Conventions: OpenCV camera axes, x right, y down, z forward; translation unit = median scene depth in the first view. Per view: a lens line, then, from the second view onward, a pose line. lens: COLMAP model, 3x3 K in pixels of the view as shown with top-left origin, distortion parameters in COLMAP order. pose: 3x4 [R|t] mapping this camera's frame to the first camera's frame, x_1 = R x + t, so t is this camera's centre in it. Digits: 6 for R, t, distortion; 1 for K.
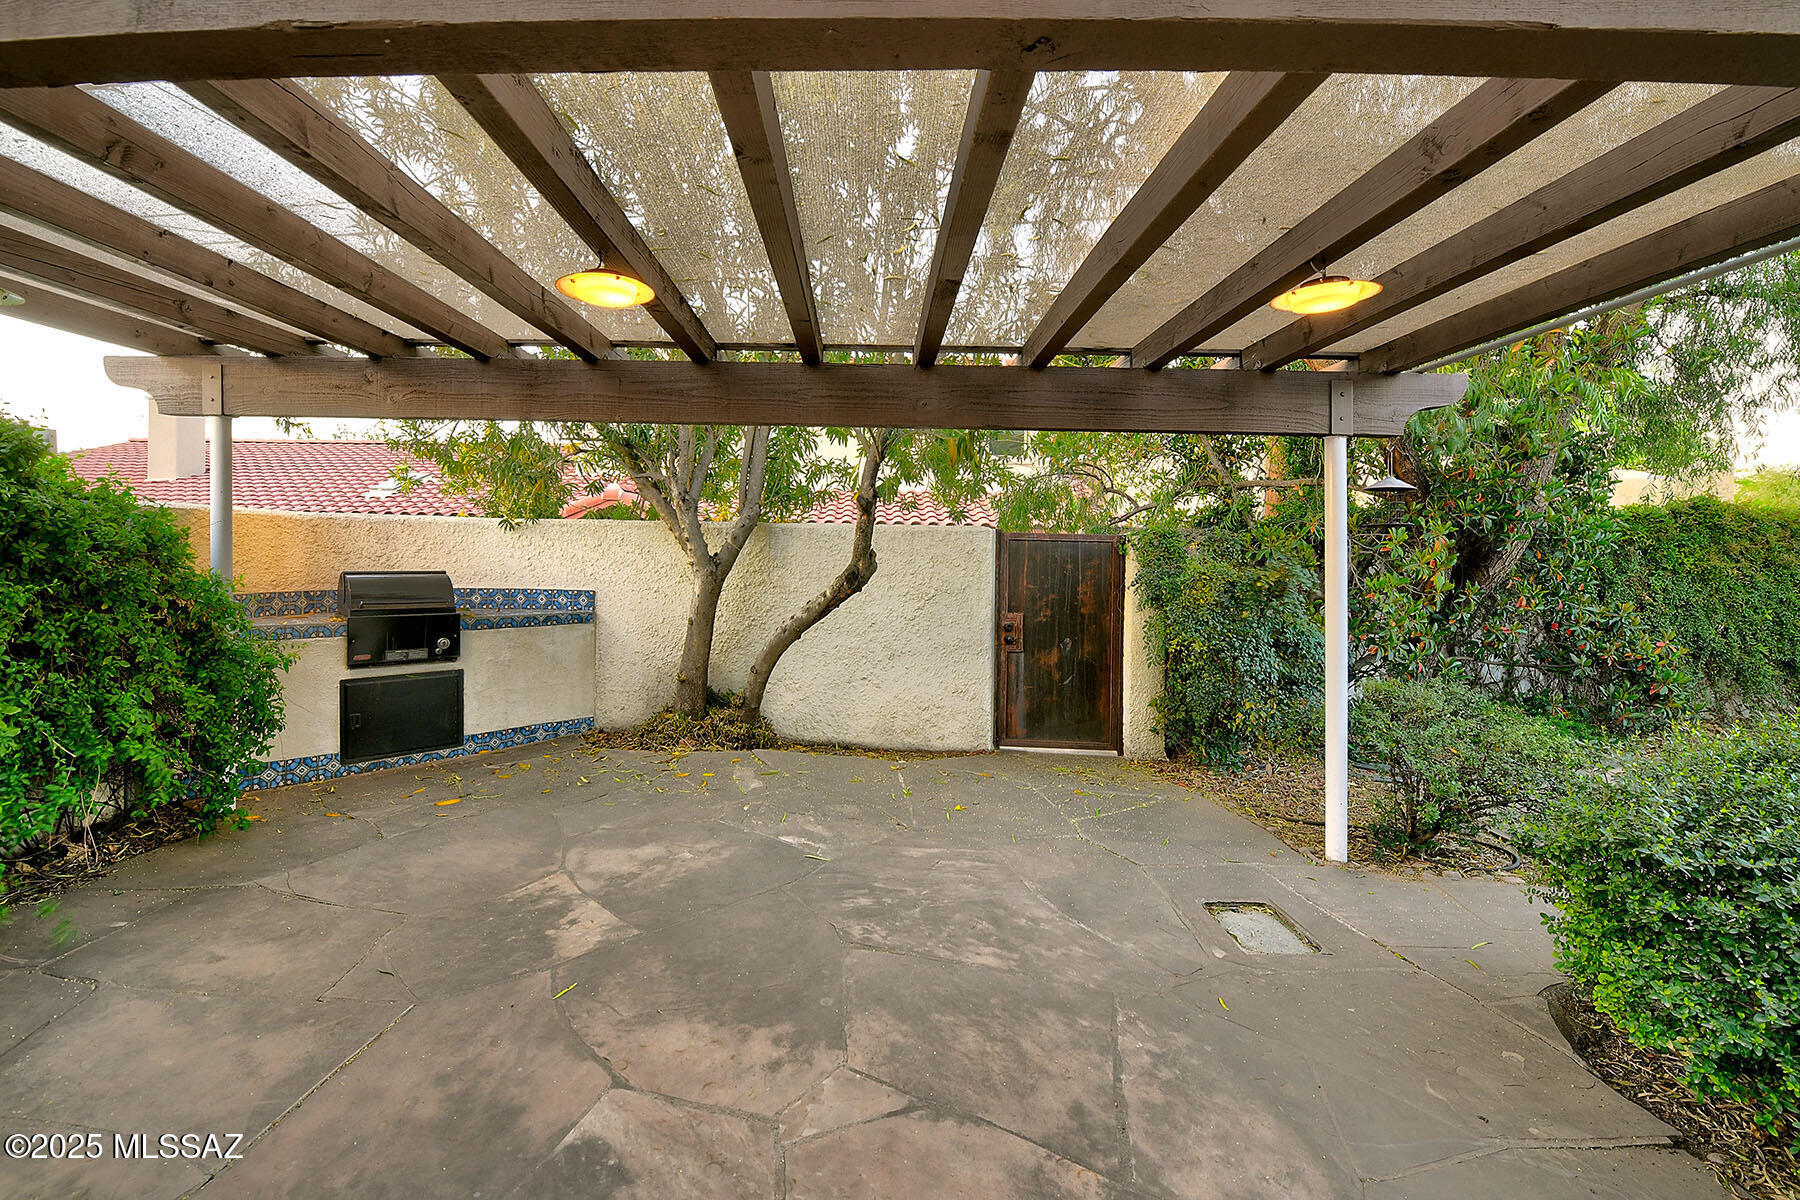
lens RADIAL K [[774.4, 0, 896.2], [0, 774.4, 551.6], [0, 0, 1]] dist [-0.014090, -0.000494]
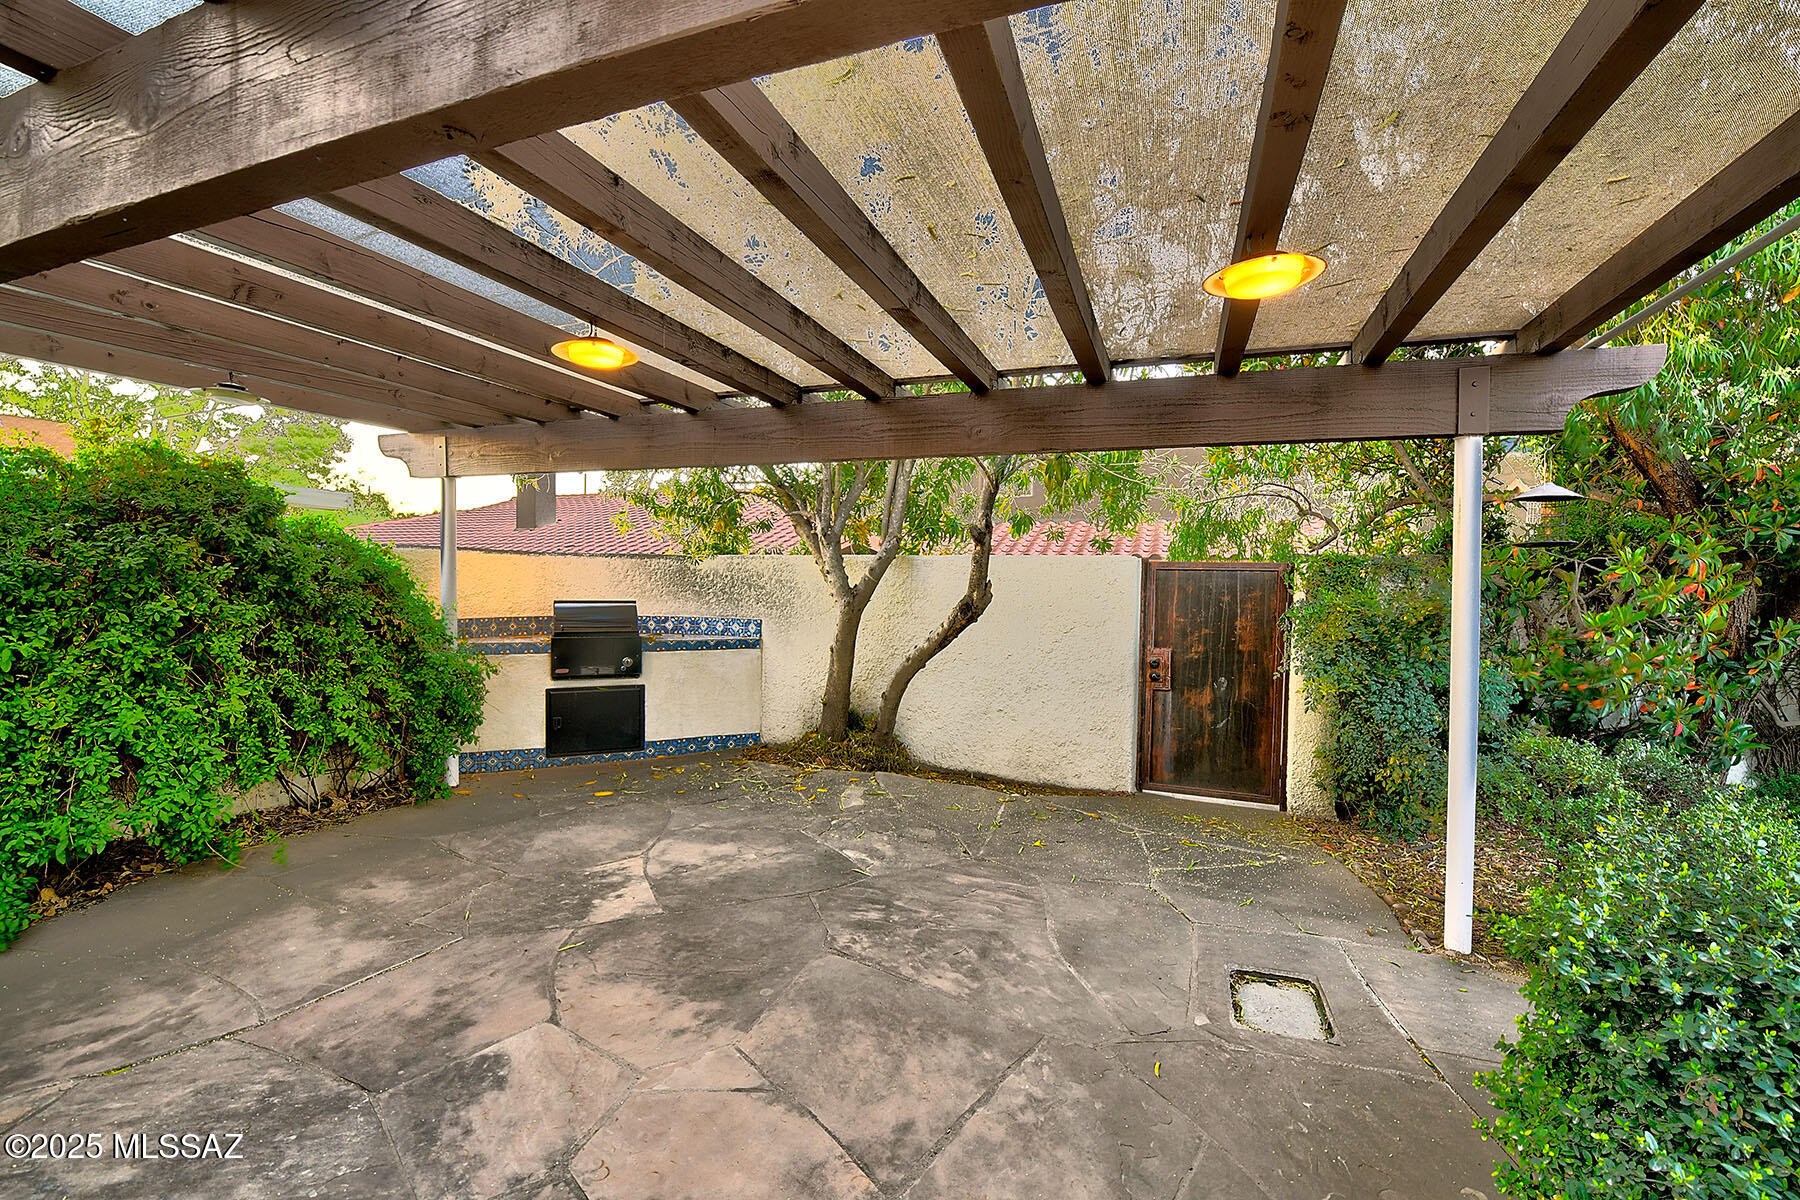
lens RADIAL K [[781.6, 0, 900.0], [0, 781.6, 600.0], [0, 0, 1]] dist [-0.012510, -0.000059]
pose [[0.943954, 0.002885, -0.330065, 0.245487], [0.002673, 0.999862, 0.016384, 0.007787], [0.330067, -0.016348, 0.943816, 0.019140]]
